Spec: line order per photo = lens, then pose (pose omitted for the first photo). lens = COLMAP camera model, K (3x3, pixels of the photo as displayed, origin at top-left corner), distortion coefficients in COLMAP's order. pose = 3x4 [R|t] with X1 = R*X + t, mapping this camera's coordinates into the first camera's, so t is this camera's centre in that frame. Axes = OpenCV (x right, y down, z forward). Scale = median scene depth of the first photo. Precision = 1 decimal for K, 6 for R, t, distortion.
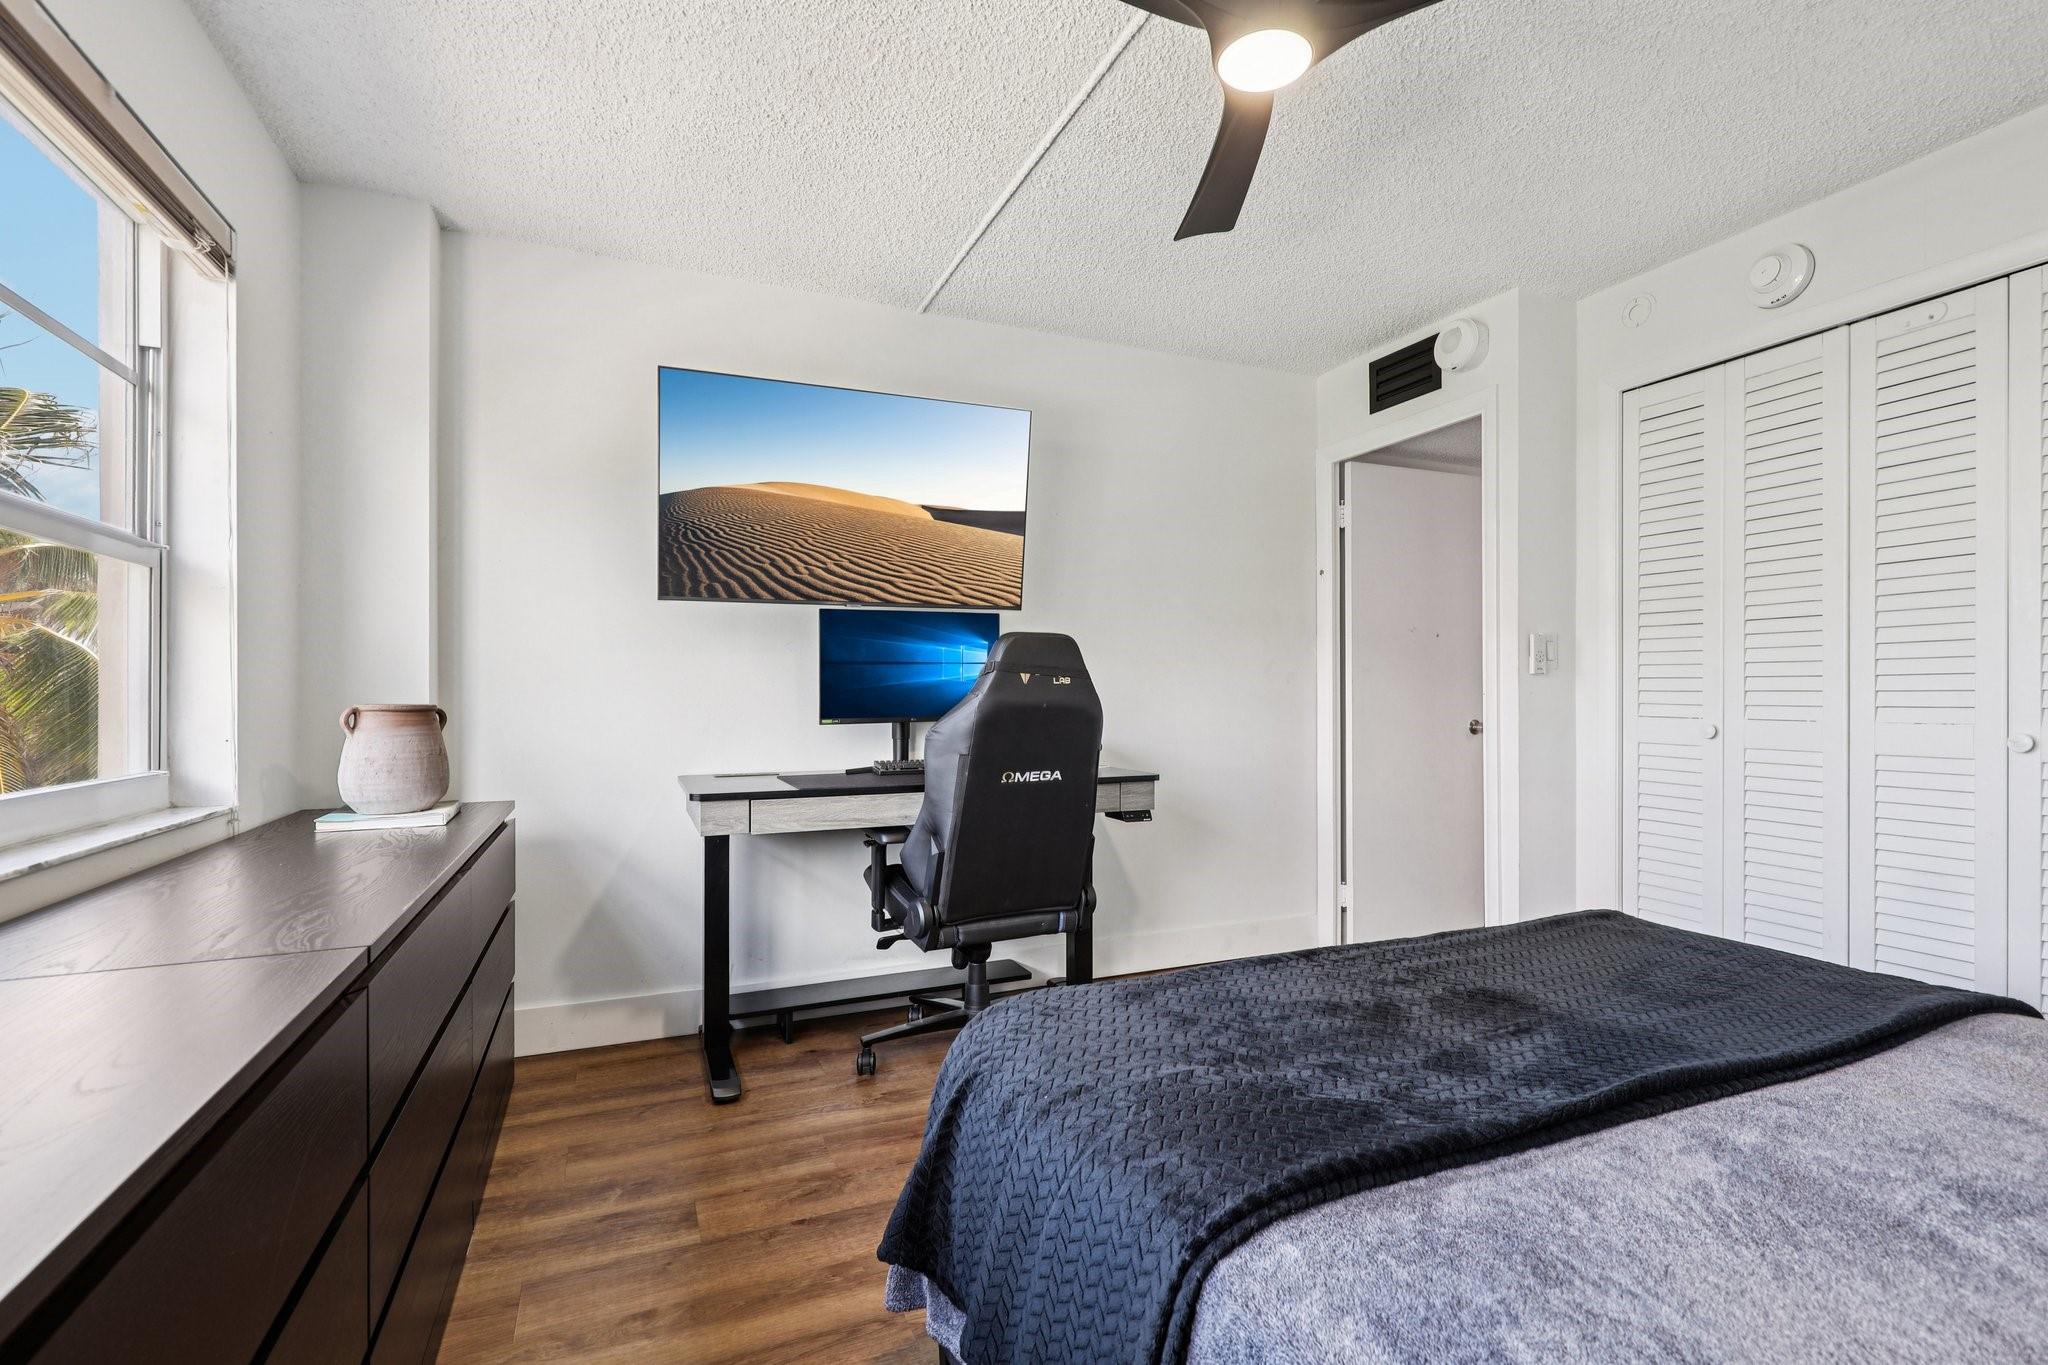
lens RADIAL K [[945.5, 0, 1030.0], [0, 945.5, 689.5], [0, 0, 1]] dist [0.003475, 0.000126]
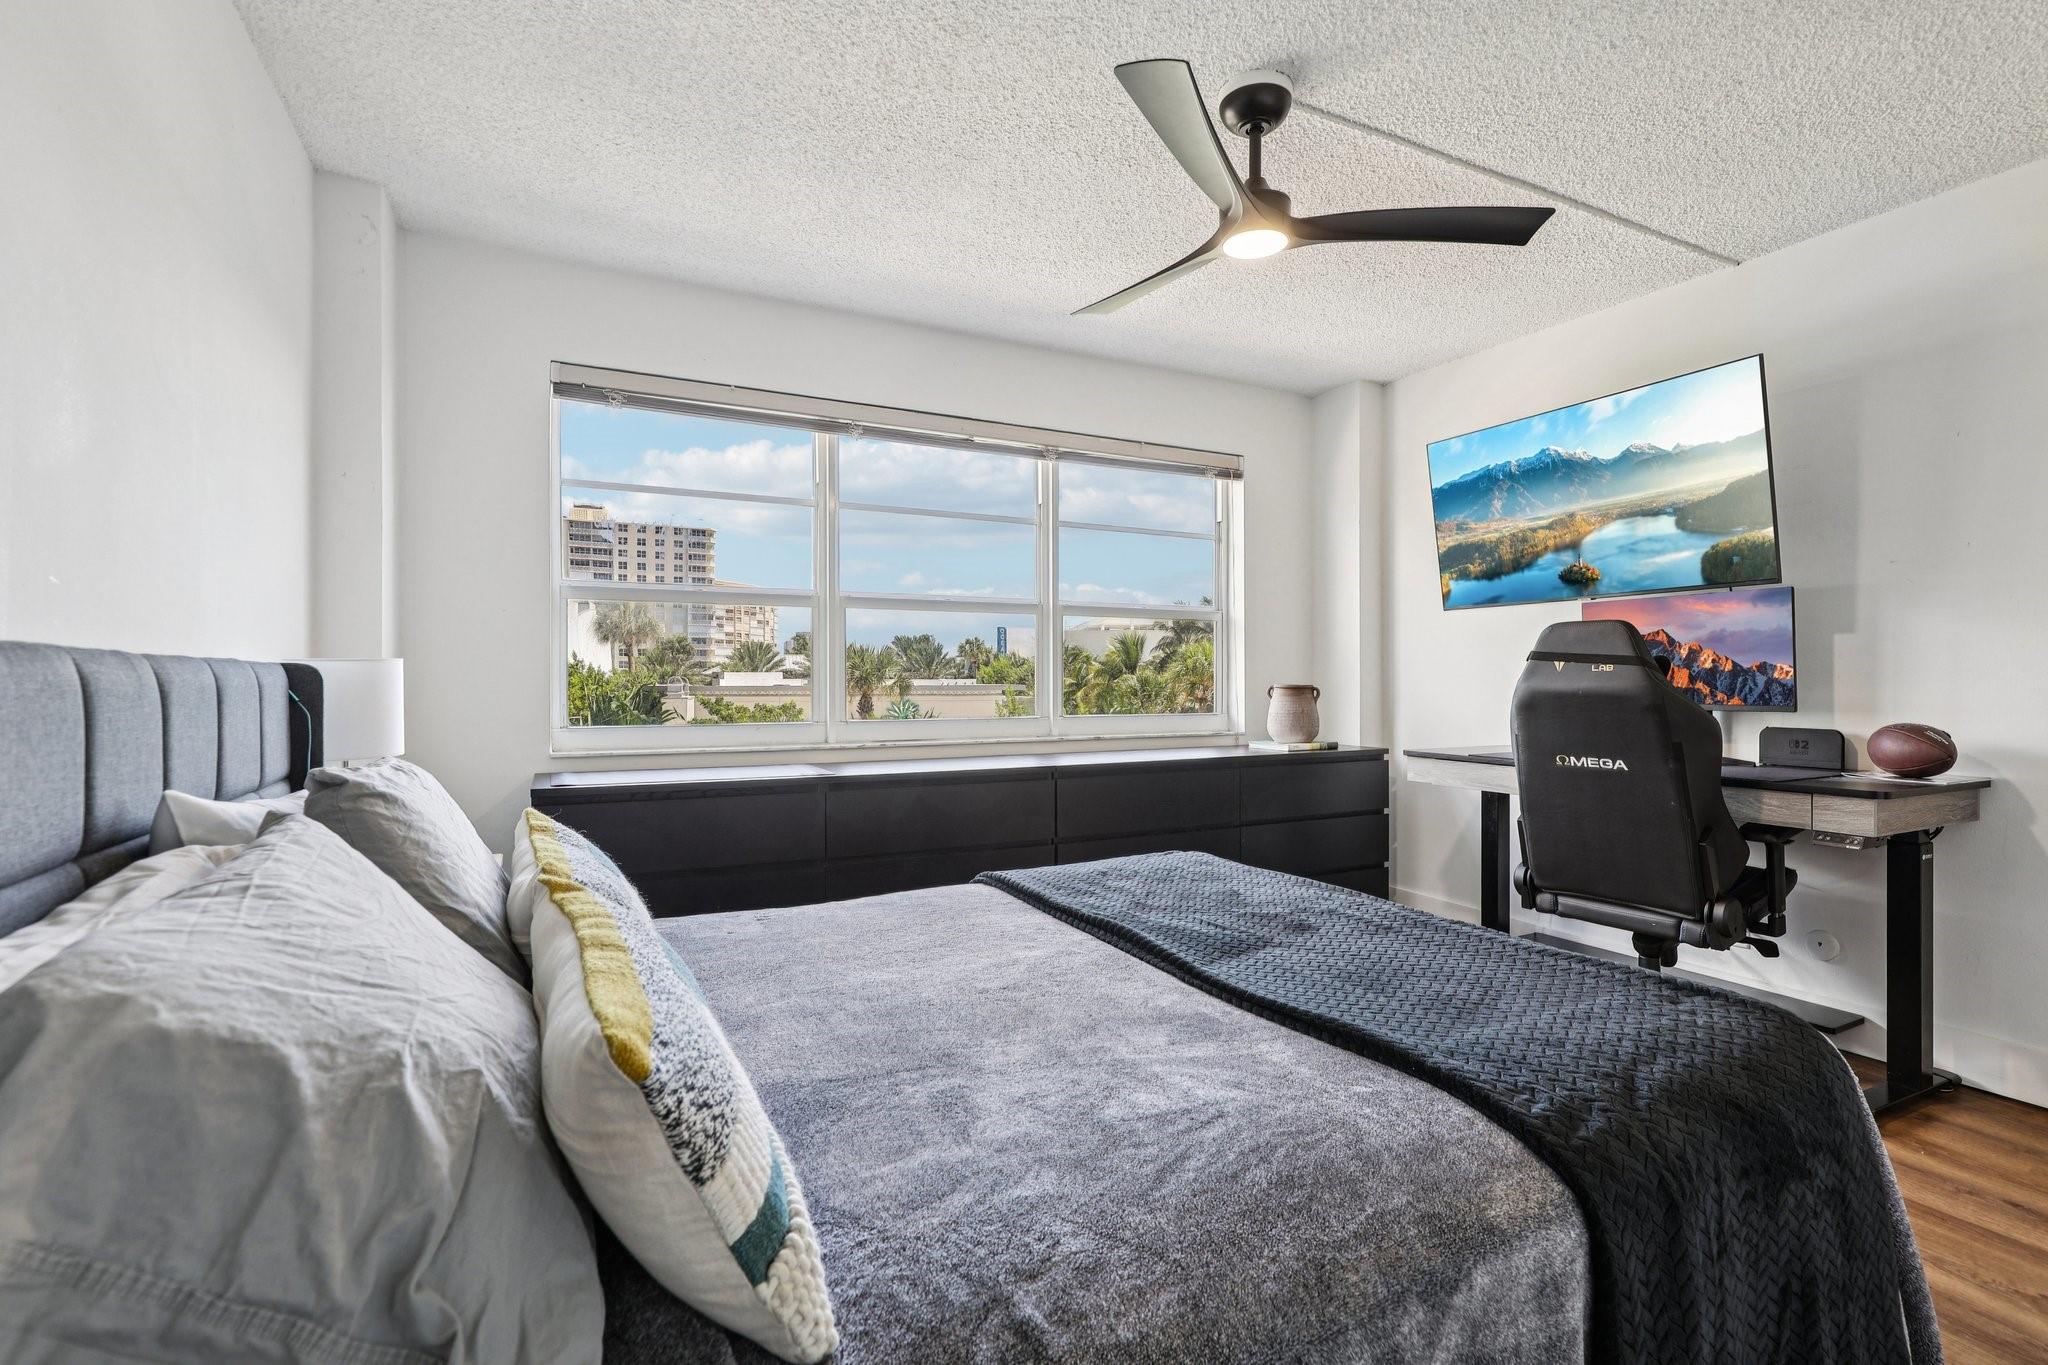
lens RADIAL K [[945.5, 0, 1028.4], [0, 945.5, 679.3], [0, 0, 1]] dist [0.003475, 0.000126]
pose [[0.059123, 0.002271, -0.998248, 1.089436], [0.001147, 0.999997, 0.002343, -0.000847], [0.998250, -0.001283, 0.059121, 0.374557]]
